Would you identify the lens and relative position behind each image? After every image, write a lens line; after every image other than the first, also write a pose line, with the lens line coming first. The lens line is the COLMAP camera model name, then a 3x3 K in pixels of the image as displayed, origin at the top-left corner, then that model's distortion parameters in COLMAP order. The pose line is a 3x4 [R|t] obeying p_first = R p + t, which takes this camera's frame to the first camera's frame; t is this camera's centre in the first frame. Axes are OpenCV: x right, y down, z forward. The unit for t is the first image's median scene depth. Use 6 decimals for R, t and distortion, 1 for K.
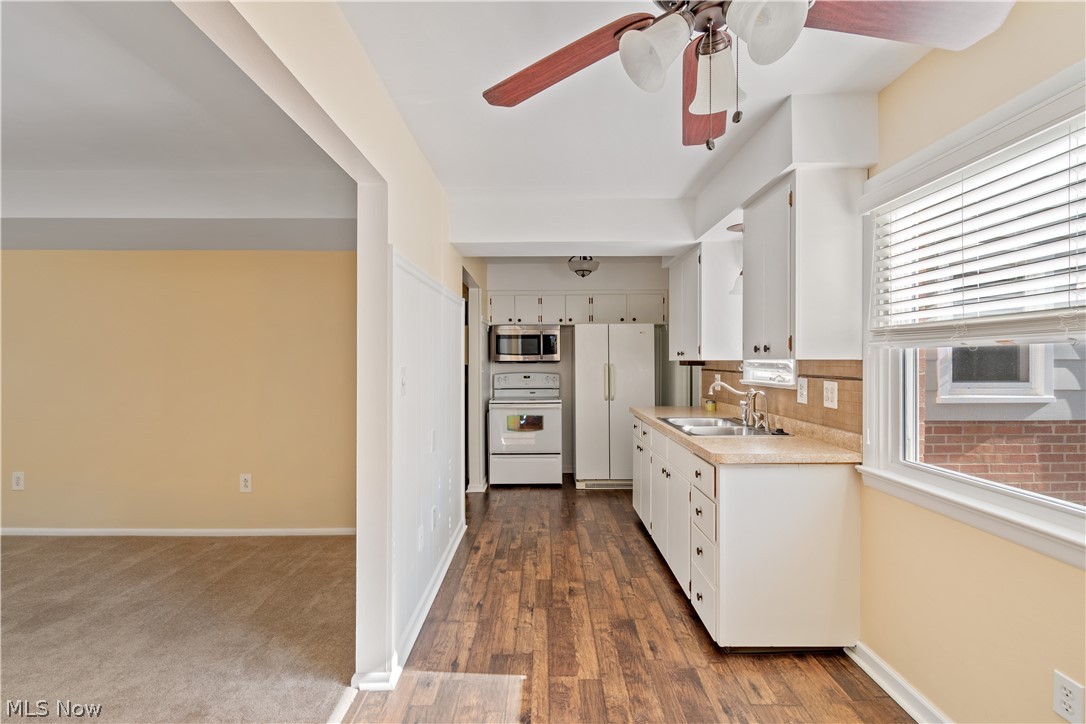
lens RADIAL K [[485.0, 0, 543.2], [0, 485.0, 362.8], [0, 0, 1]] dist [0.005019, -0.002030]
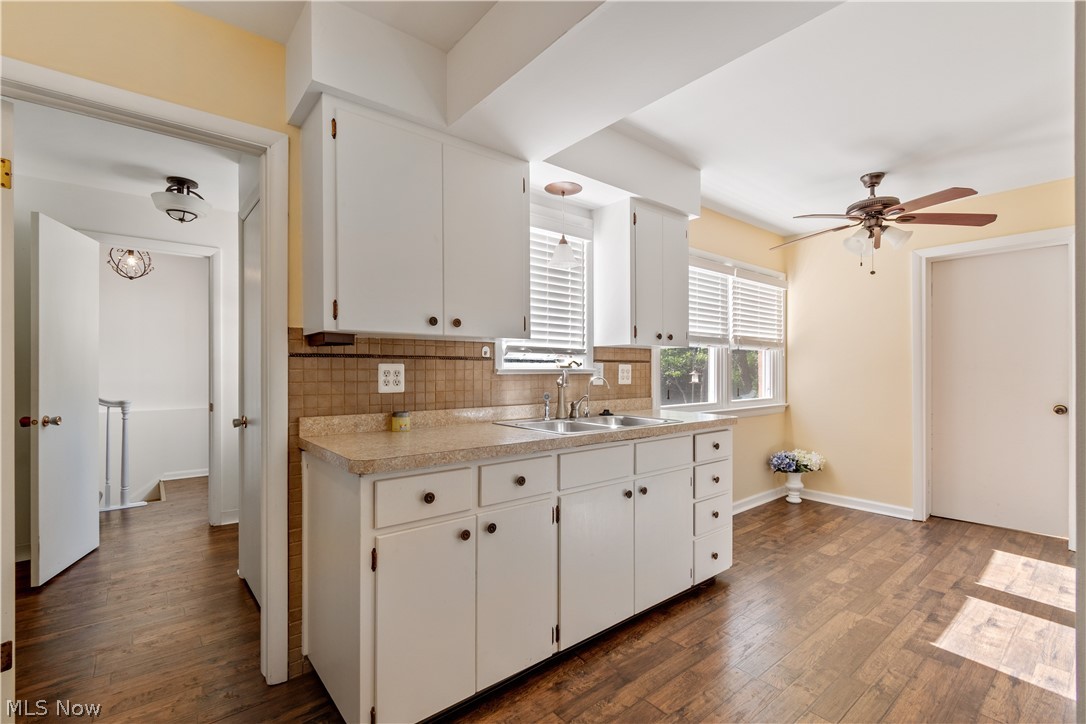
lens RADIAL K [[485.0, 0, 543.7], [0, 485.0, 368.6], [0, 0, 1]] dist [0.005019, -0.002030]
pose [[-0.643908, 0.002301, 0.765100, -0.271364], [-0.001162, 0.999991, -0.003985, 0.053852], [-0.765102, -0.003455, -0.643899, 1.958487]]
